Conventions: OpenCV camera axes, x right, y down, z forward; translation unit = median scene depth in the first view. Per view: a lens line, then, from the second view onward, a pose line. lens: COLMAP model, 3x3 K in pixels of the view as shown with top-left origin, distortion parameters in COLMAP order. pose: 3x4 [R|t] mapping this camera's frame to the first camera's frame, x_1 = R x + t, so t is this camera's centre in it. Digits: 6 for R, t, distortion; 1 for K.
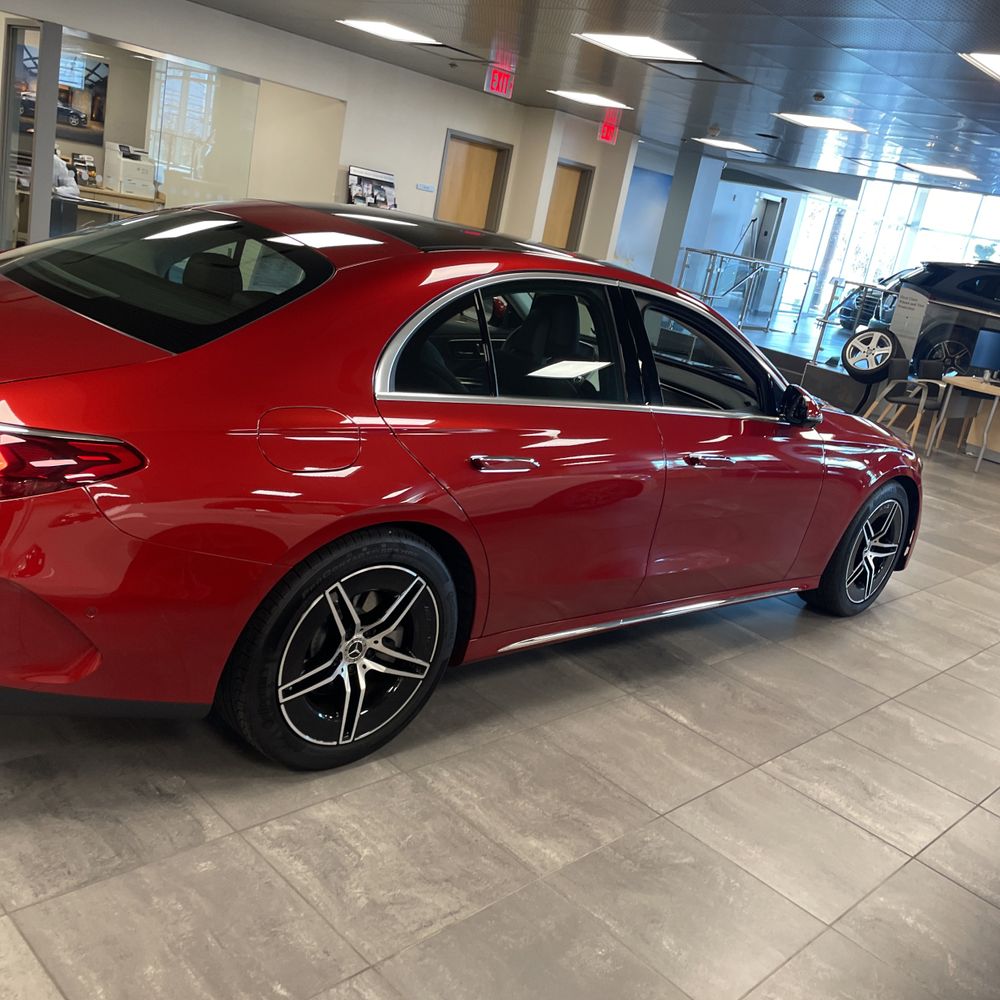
lens RADIAL K [[1004.6, 0, 534.7], [0, 1004.6, 491.2], [0, 0, 1]] dist [0.108066, -0.136632]
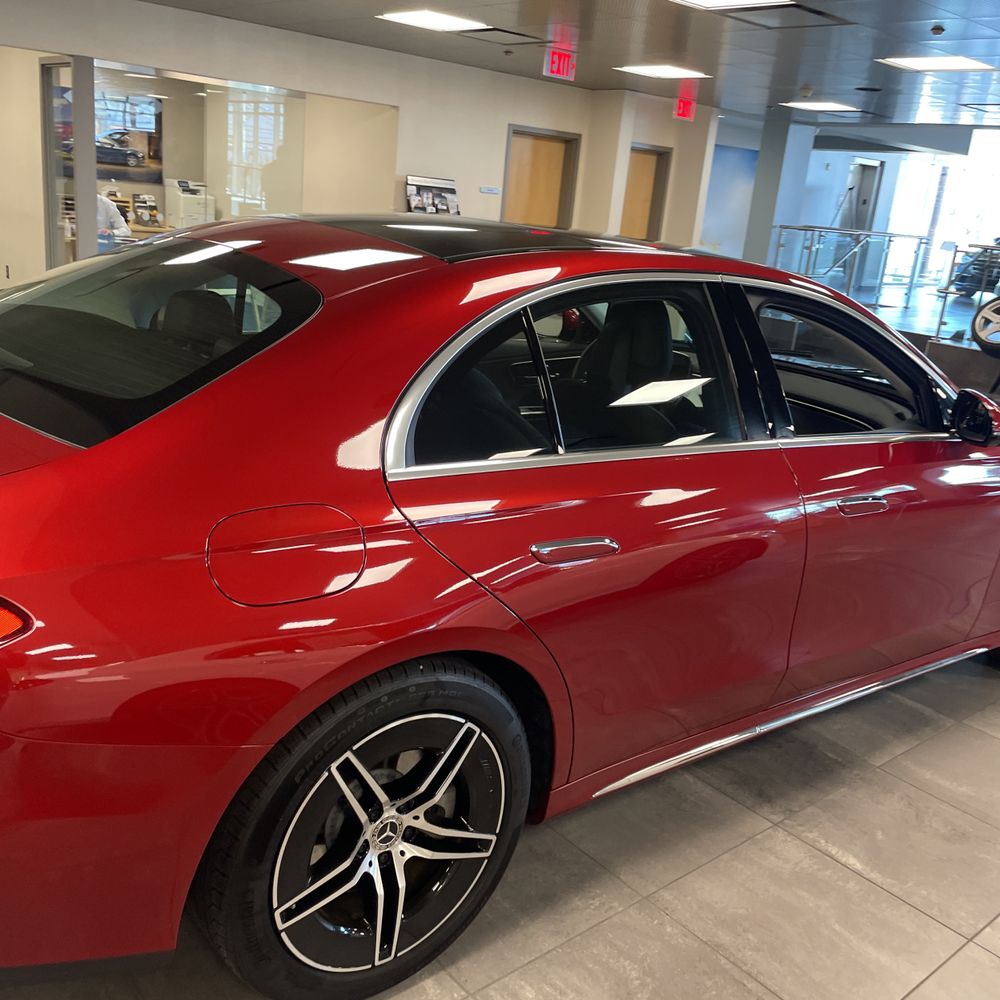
lens RADIAL K [[1018.9, 0, 512.7], [0, 1018.9, 493.1], [0, 0, 1]] dist [0.098815, -0.142181]
pose [[0.990807, -0.070591, -0.115402, 0.006584], [0.070415, 0.997502, -0.005606, -0.050665], [0.115510, -0.002571, 0.993303, 0.217242]]
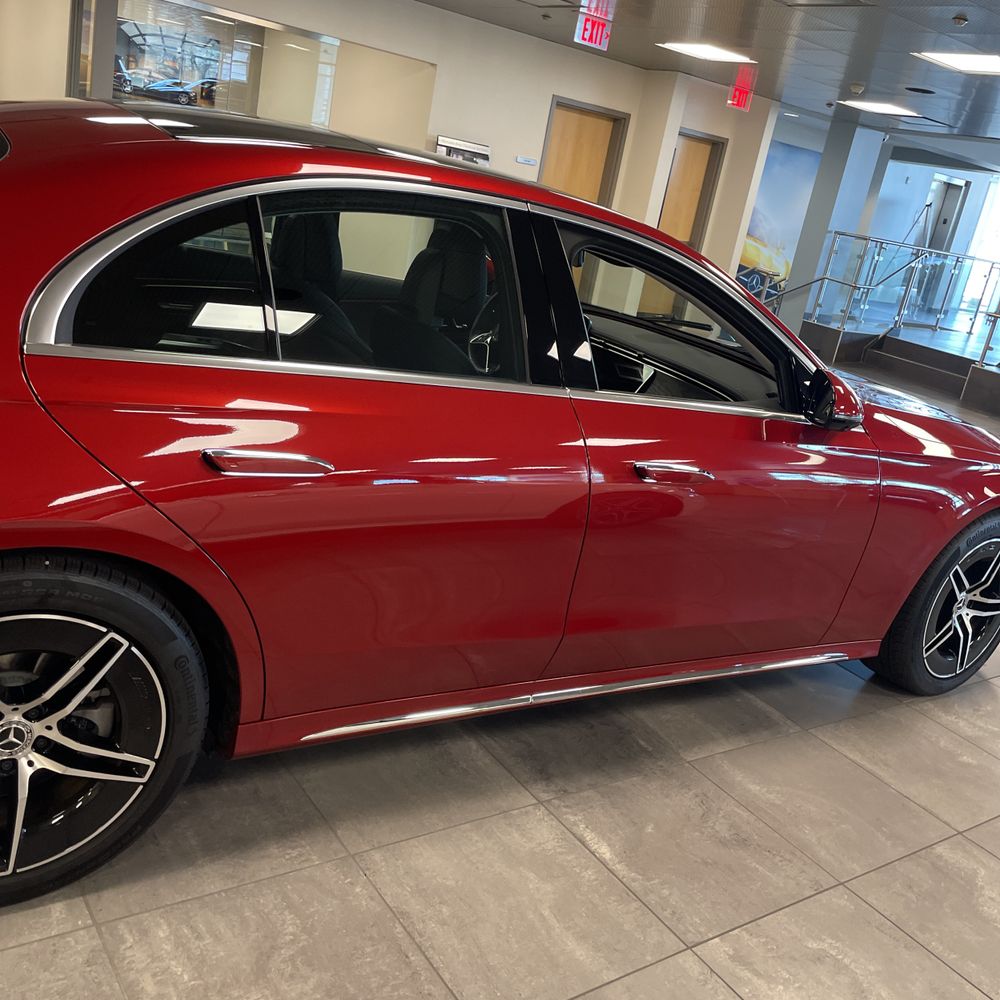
lens RADIAL K [[1020.4, 0, 517.9], [0, 1020.4, 490.2], [0, 0, 1]] dist [0.092739, -0.117731]
pose [[0.983775, 0.045834, -0.173451, 0.186283], [-0.046347, 0.998925, 0.001092, -0.014082], [0.173315, 0.006965, 0.984842, 0.289030]]
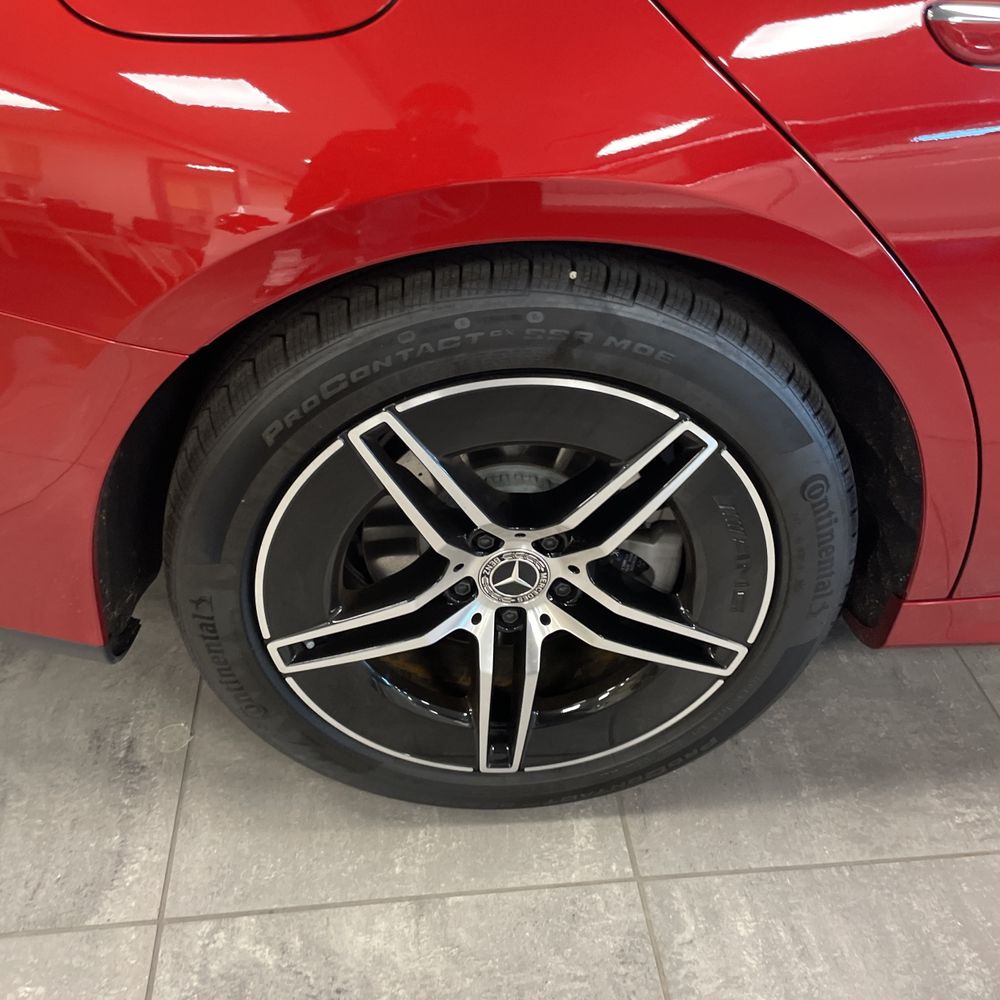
lens RADIAL K [[1024.0, 0, 472.5], [0, 1024.0, 495.8], [0, 0, 1]] dist [0.101880, -0.168706]
pose [[0.737311, 0.233202, -0.634026, 0.036607], [-0.039324, 0.951753, 0.304336, 0.007207], [0.674408, -0.199458, 0.710908, 0.526675]]
